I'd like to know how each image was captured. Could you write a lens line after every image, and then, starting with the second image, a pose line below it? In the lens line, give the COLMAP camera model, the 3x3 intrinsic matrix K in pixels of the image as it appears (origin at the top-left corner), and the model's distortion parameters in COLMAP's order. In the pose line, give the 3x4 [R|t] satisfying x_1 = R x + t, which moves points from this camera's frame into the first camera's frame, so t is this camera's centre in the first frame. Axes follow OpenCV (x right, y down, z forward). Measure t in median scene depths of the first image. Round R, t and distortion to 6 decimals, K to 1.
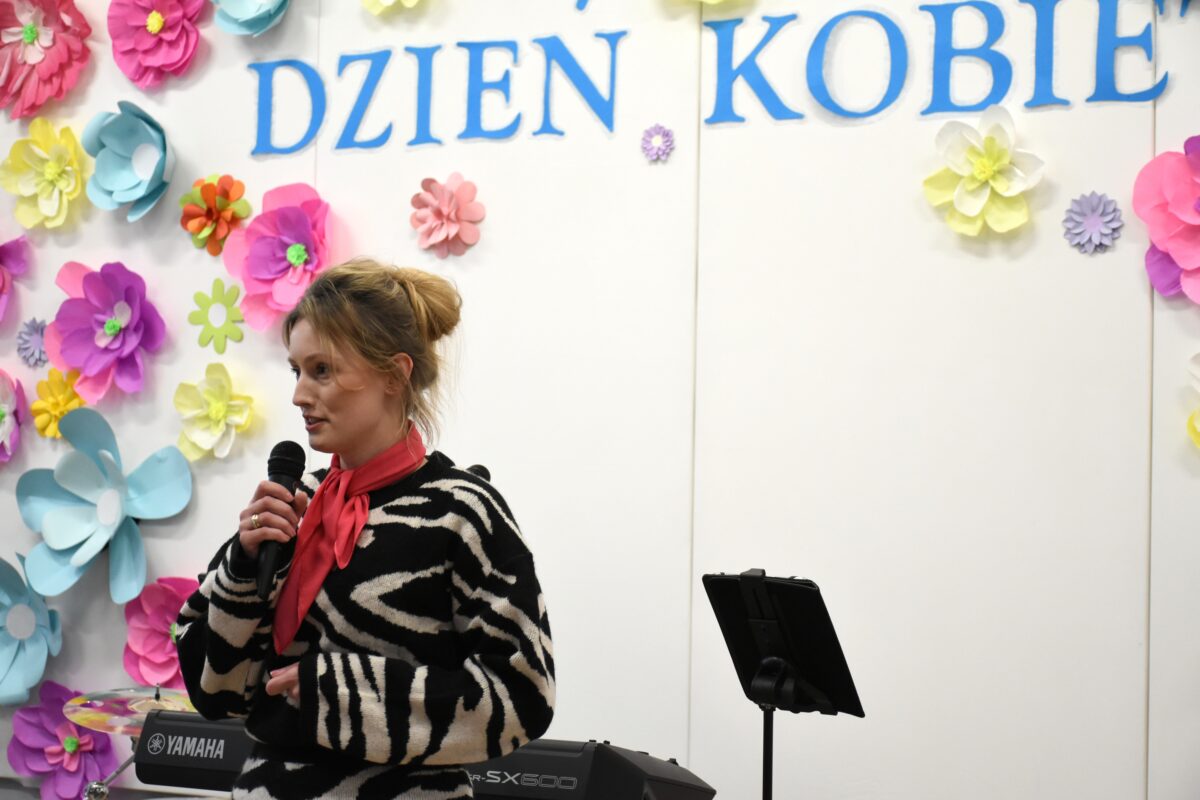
lens RADIAL K [[2687.8, 0, 611.2], [0, 2687.8, 397.0], [0, 0, 1]] dist [0.045155, 0.000000]
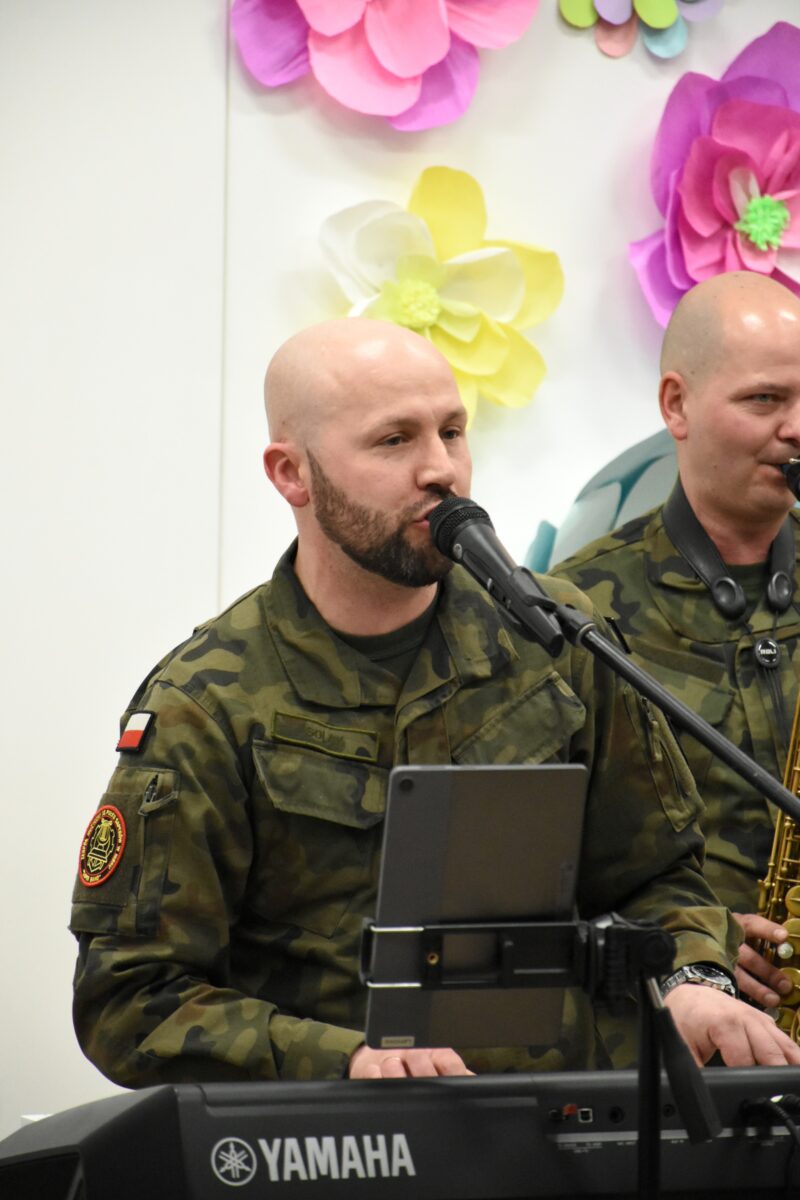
lens RADIAL K [[7008.0, 0, 399.8], [0, 7008.0, 599.6], [0, 0, 1]] dist [-0.350972, 0.000000]
pose [[0.545870, -0.038249, 0.836997, -1.095255], [-0.027745, 0.997584, 0.063682, -0.033665], [-0.837411, -0.057985, 0.543490, 0.374345]]
